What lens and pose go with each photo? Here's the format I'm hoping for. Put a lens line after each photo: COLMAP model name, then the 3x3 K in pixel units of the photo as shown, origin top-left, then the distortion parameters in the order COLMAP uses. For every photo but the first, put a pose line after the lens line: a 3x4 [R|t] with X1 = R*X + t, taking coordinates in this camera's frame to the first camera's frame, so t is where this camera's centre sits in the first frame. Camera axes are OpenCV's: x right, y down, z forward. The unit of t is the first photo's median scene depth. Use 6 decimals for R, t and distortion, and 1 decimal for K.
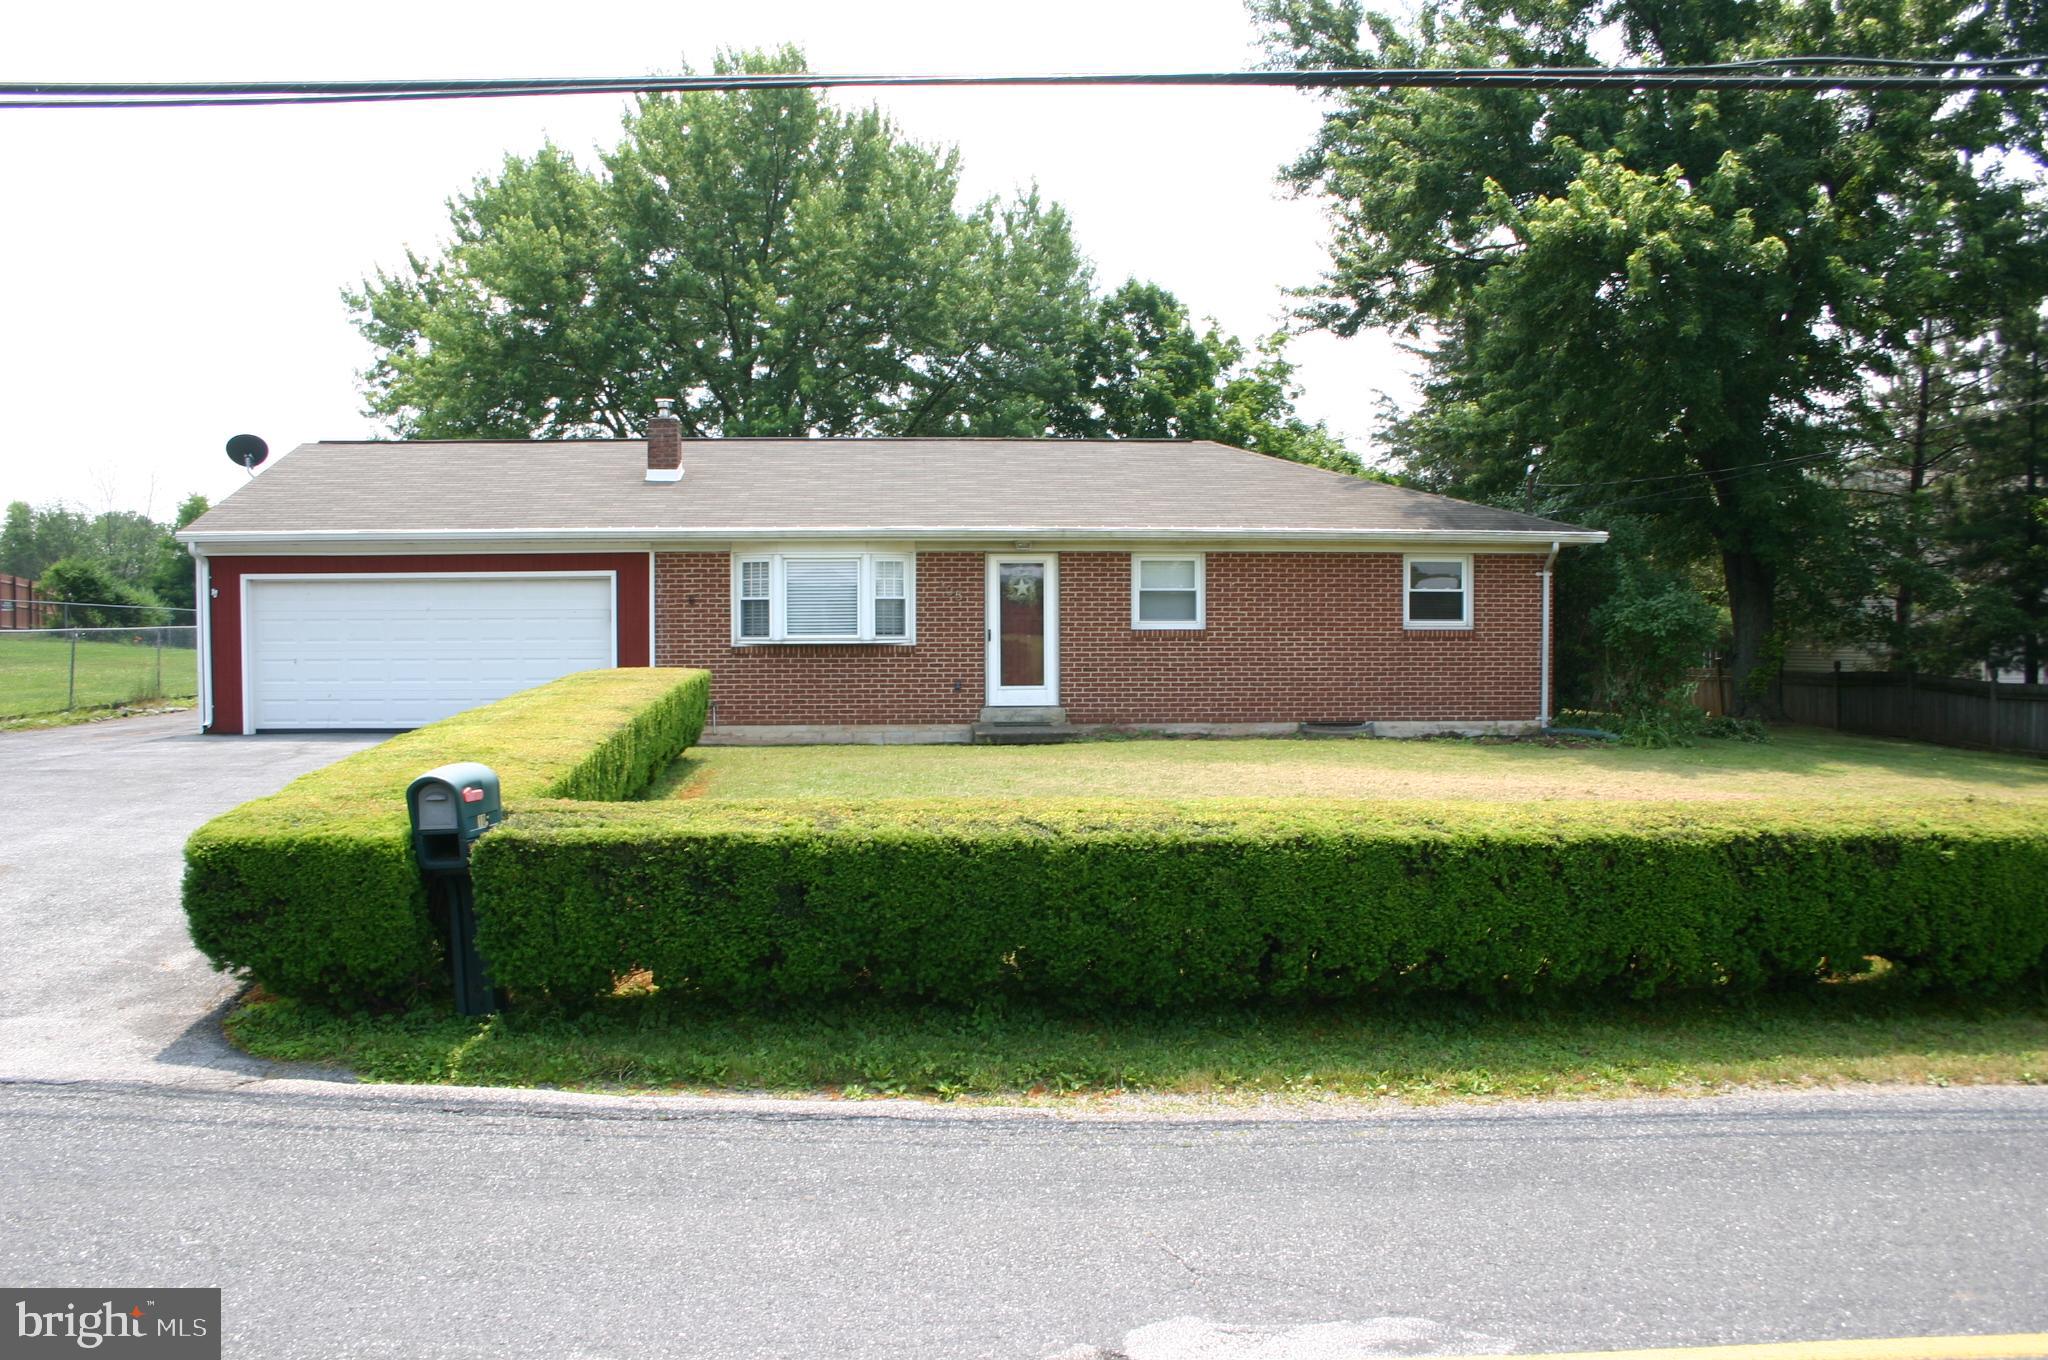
lens RADIAL K [[1689.5, 0, 1025.3], [0, 1689.5, 695.3], [0, 0, 1]] dist [-0.155205, 0.140670]
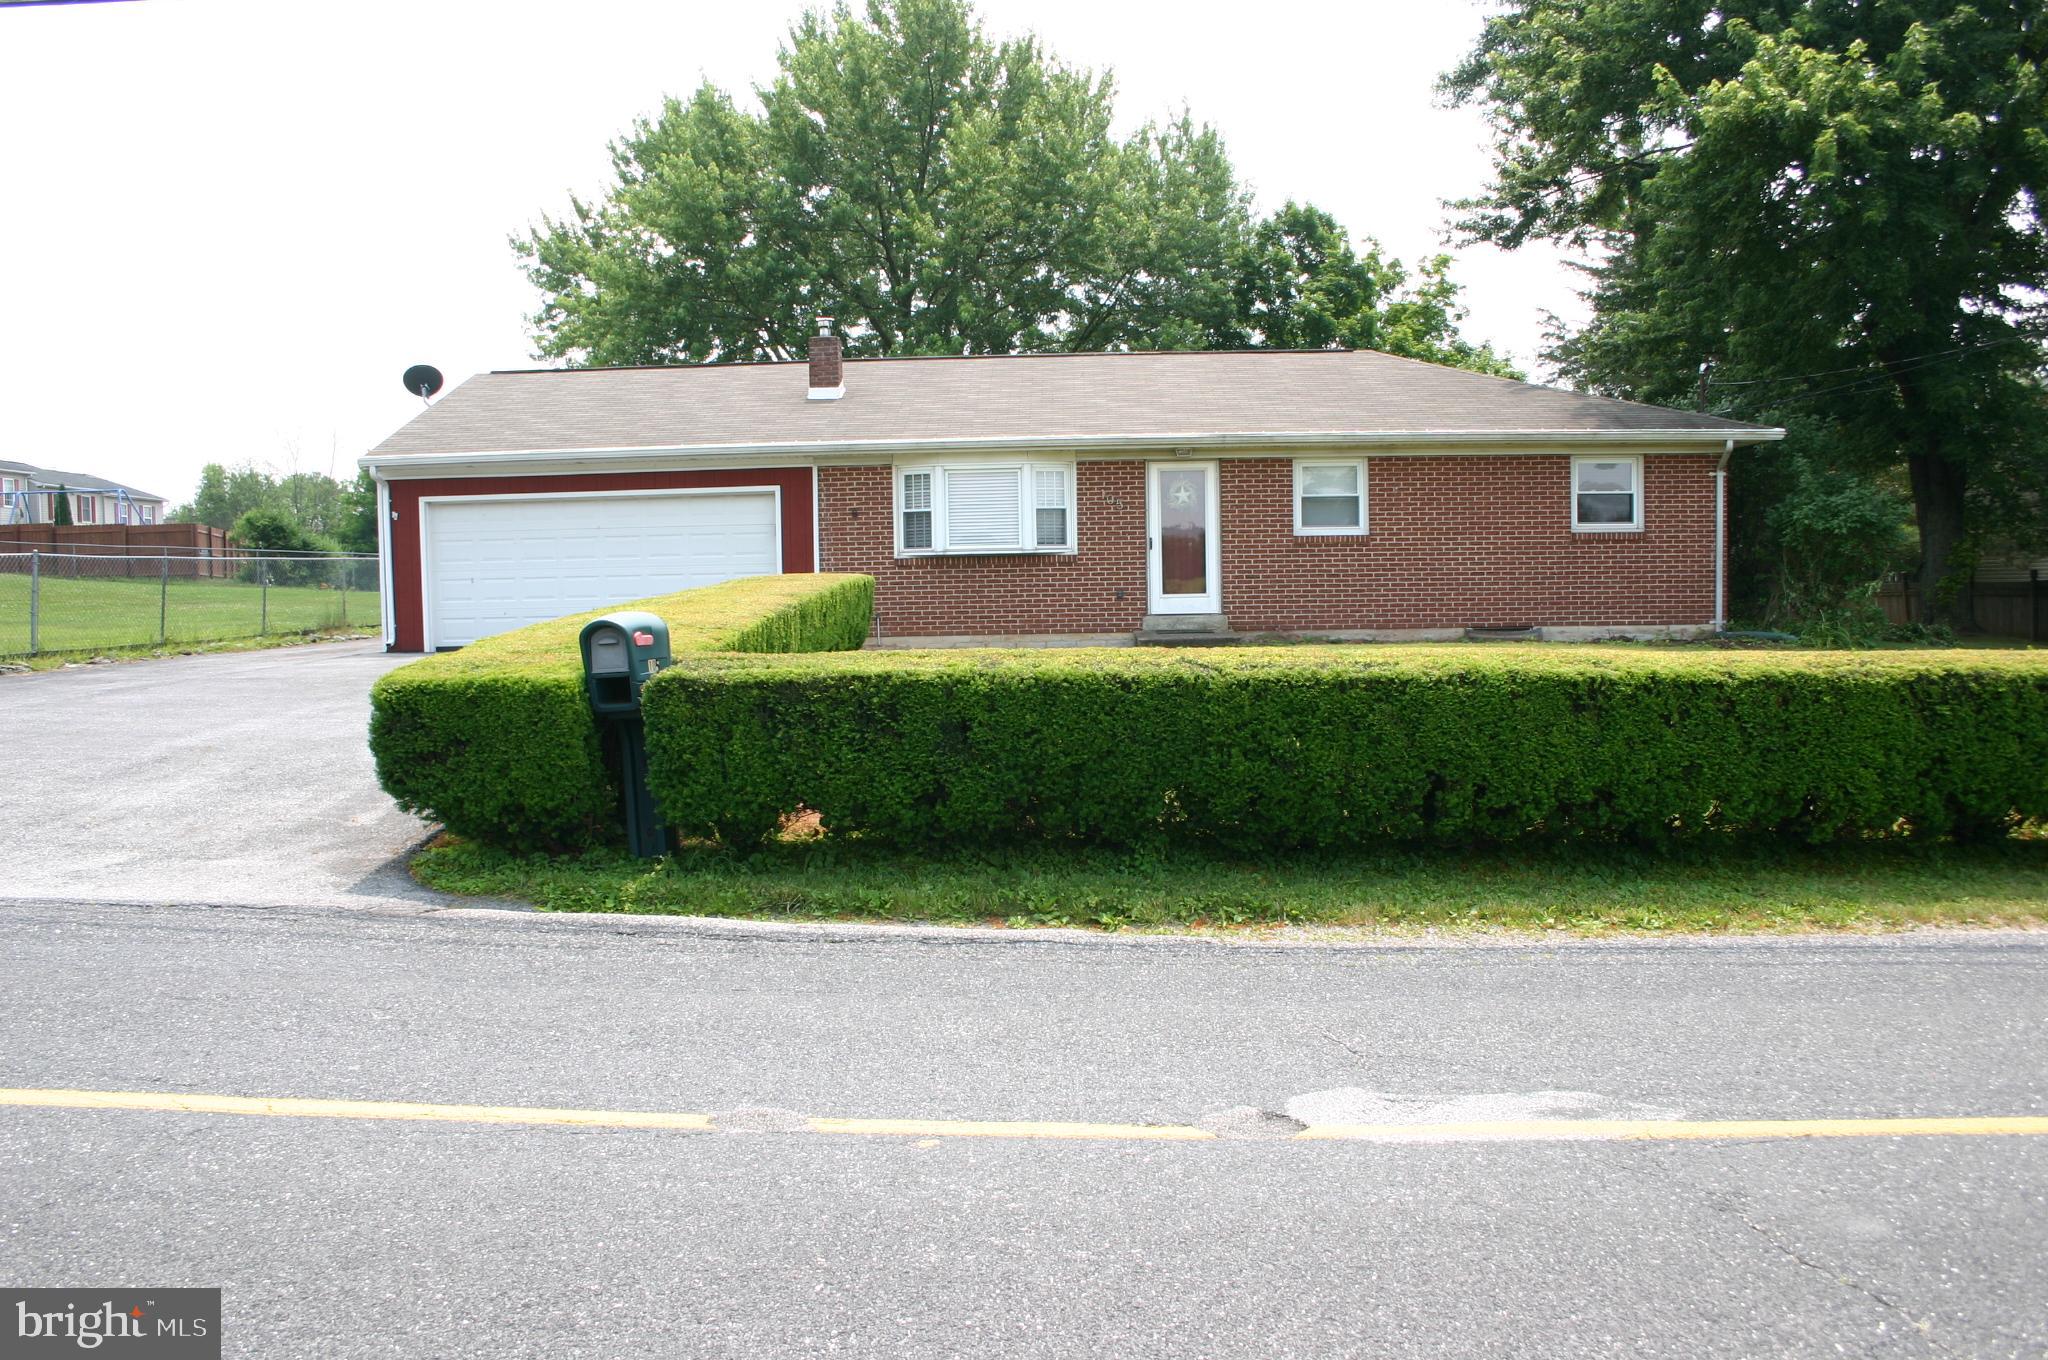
lens RADIAL K [[1689.5, 0, 1025.3], [0, 1689.5, 695.3], [0, 0, 1]] dist [-0.155205, 0.140670]
pose [[0.995257, -0.009078, -0.096853, 0.000627], [0.011988, 0.999493, 0.029512, 0.024014], [0.096536, -0.030533, 0.994861, -0.002044]]
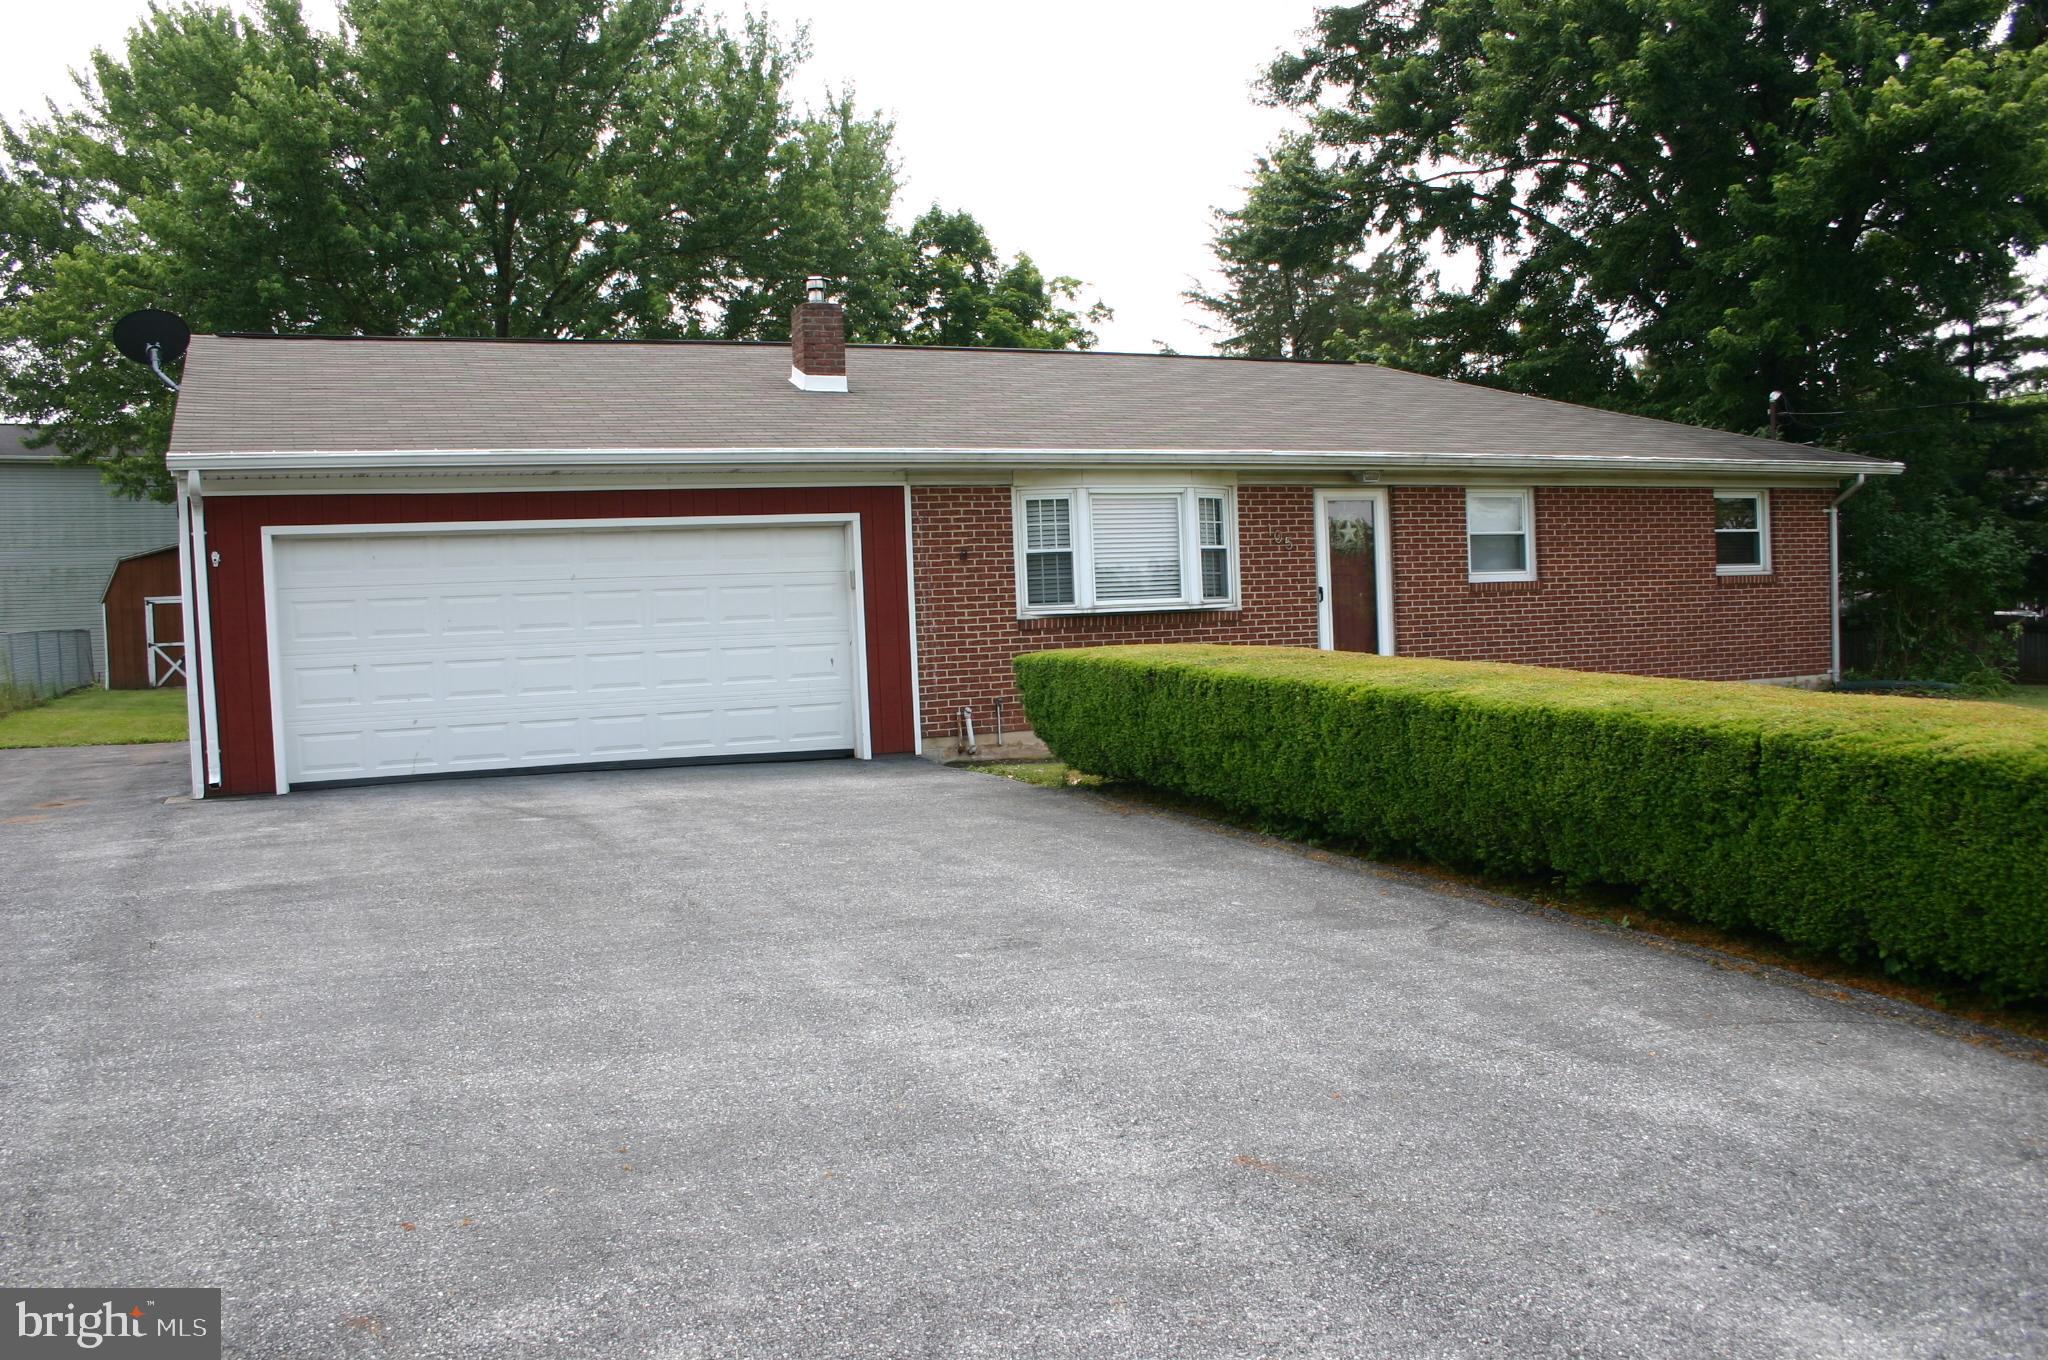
lens RADIAL K [[1689.5, 0, 1025.3], [0, 1689.5, 695.3], [0, 0, 1]] dist [-0.155205, 0.140670]
pose [[0.934795, -0.050687, 0.351552, -0.421124], [0.048901, 0.998706, 0.013964, -0.006982], [-0.351805, 0.004138, 0.936064, 0.334435]]
